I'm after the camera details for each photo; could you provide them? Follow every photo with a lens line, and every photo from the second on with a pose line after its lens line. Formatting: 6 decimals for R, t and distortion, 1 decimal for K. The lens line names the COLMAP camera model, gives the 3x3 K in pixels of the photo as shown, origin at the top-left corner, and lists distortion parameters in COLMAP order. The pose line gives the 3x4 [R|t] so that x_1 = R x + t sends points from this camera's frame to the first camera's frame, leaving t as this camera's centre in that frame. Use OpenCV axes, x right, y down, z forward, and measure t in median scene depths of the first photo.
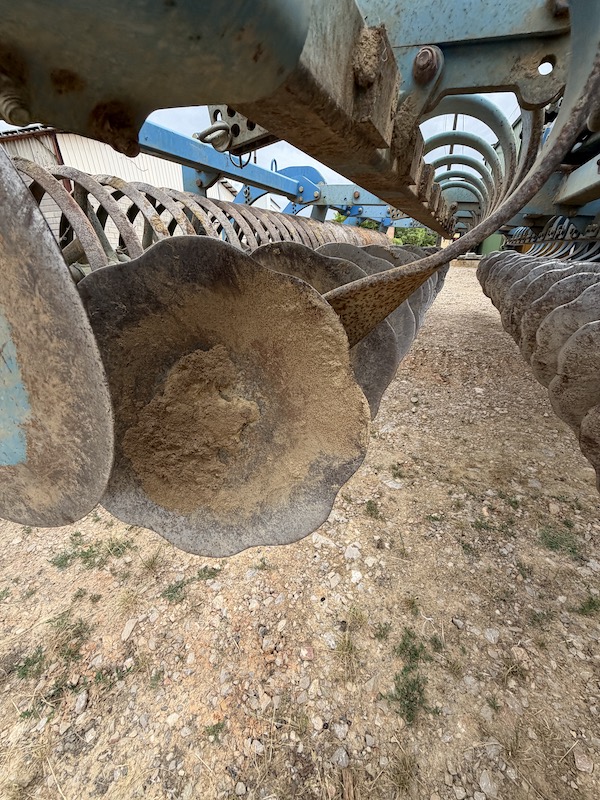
lens RADIAL K [[319.6, 0, 299.0], [0, 319.6, 398.0], [0, 0, 1]] dist [0.000271, 0.000239]
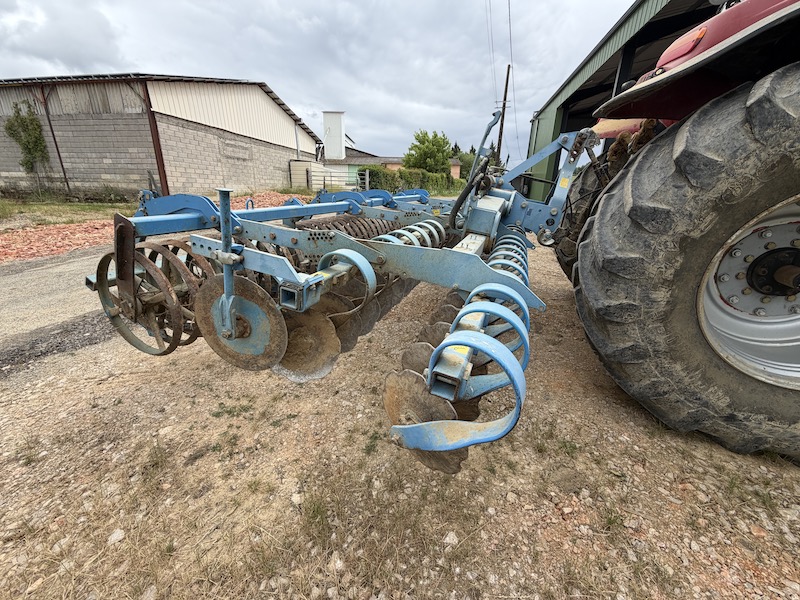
lens RADIAL K [[319.6, 0, 399.0], [0, 319.6, 301.5], [0, 0, 1]] dist [0.000271, 0.000239]
pose [[0.995721, 0.022125, 0.089727, 0.241545], [-0.015670, 0.997280, -0.072016, -0.088176], [-0.091076, 0.070302, 0.993359, -1.344179]]
